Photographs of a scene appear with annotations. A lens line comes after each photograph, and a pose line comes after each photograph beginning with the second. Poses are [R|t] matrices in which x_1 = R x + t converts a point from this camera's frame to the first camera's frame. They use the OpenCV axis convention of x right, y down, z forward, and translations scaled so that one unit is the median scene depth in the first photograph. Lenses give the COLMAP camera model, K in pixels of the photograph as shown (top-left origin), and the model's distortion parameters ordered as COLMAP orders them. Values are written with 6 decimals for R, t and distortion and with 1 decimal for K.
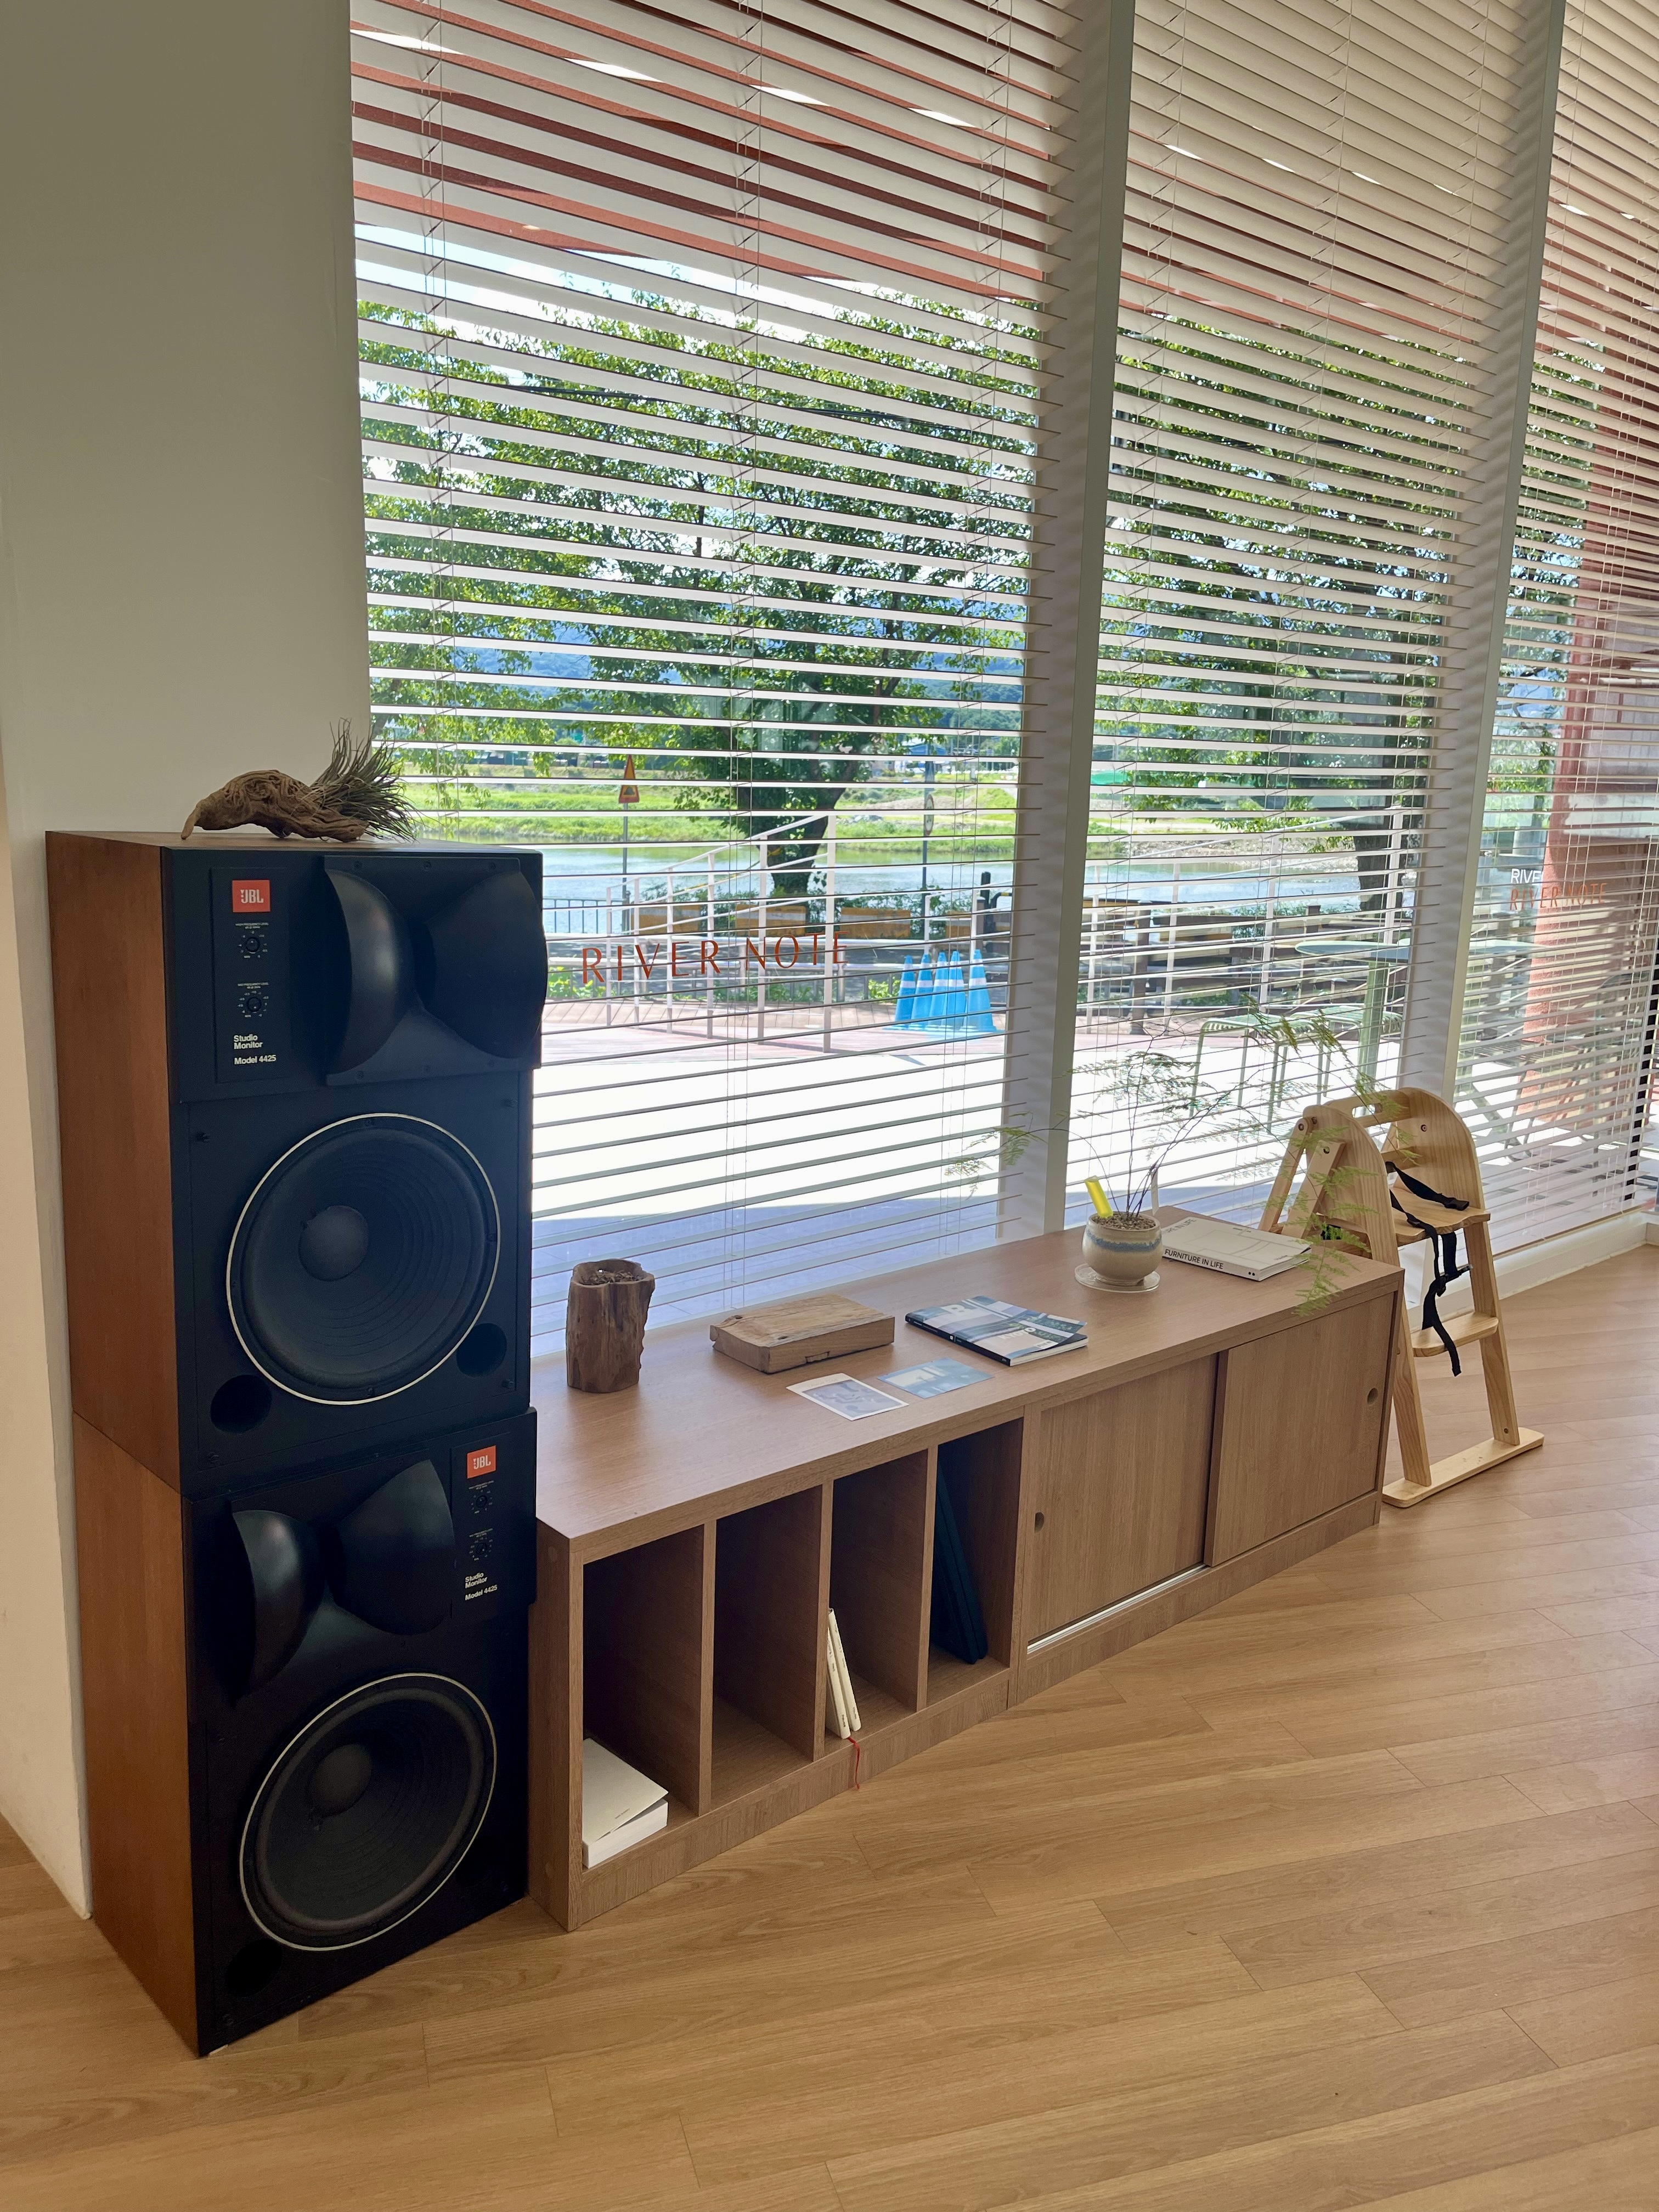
lens RADIAL K [[1654.4, 0, 828.7], [0, 1654.4, 1058.7], [0, 0, 1]] dist [0.061694, 0.000512]
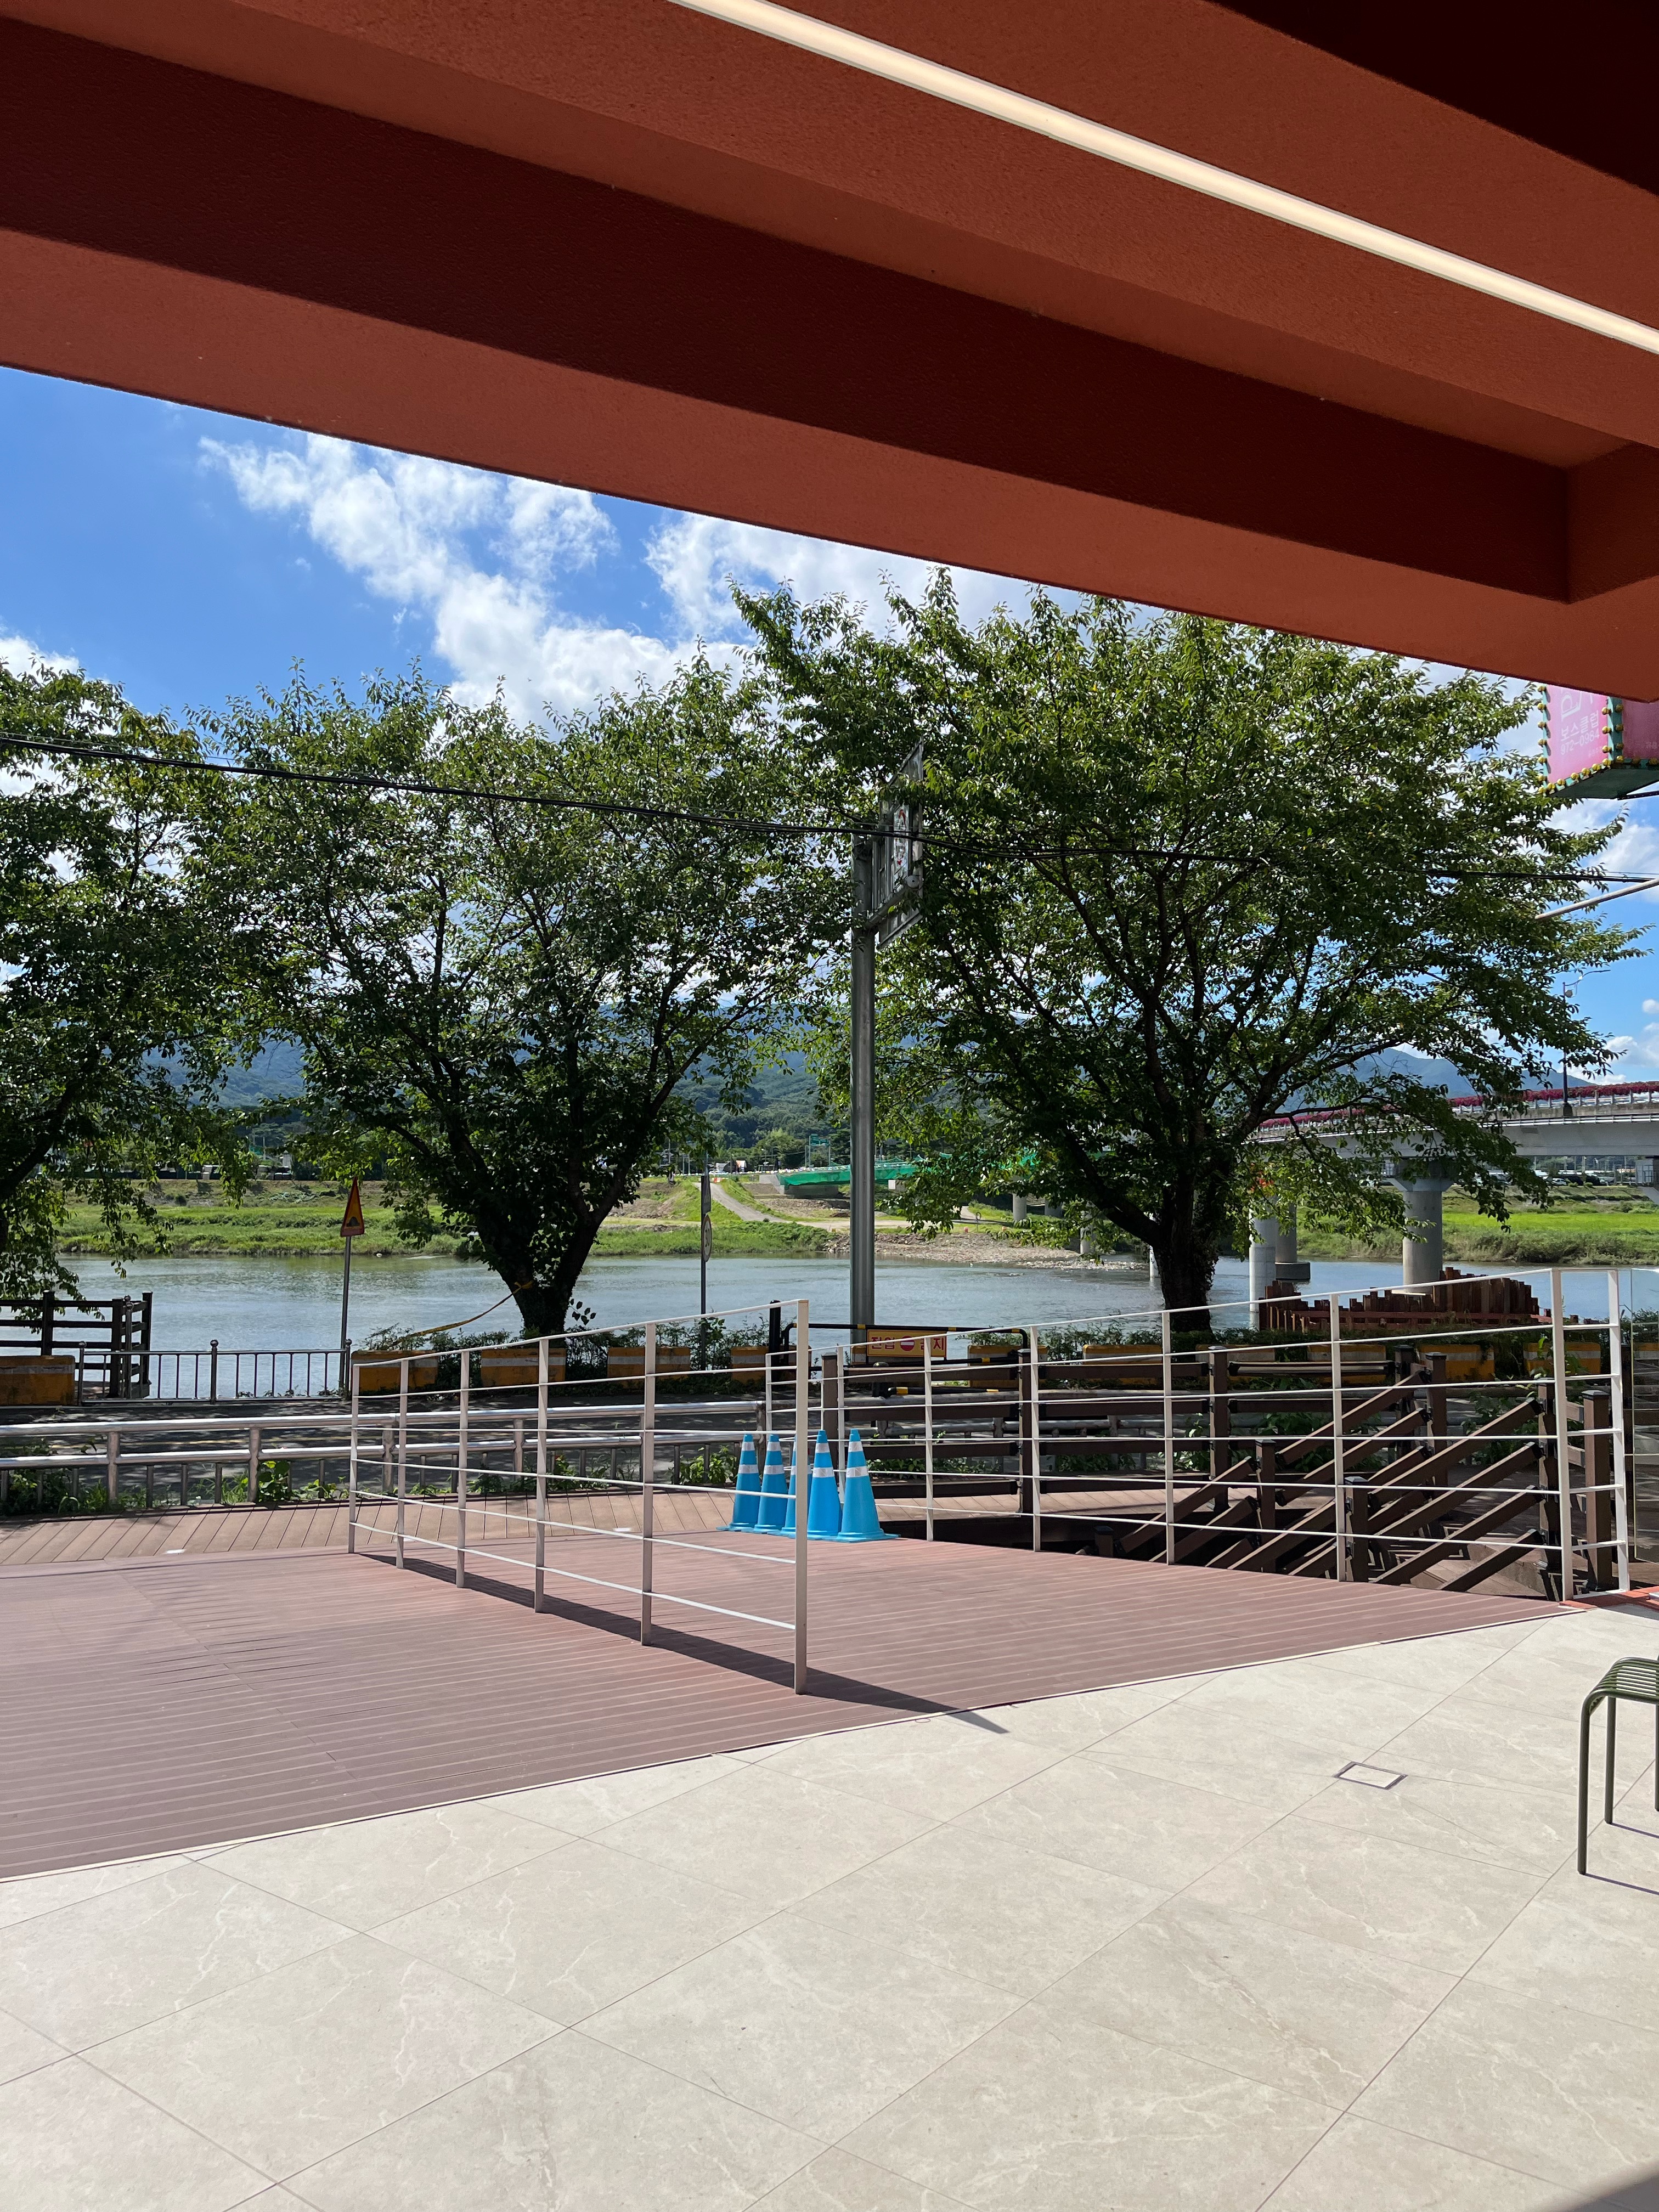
lens RADIAL K [[1654.4, 0, 828.7], [0, 1654.4, 1058.7], [0, 0, 1]] dist [0.061694, 0.000512]
pose [[0.983339, -0.012440, 0.181358, -0.033490], [0.055275, 0.970879, -0.233106, -0.029221], [-0.173176, 0.239246, 0.955391, 0.116777]]
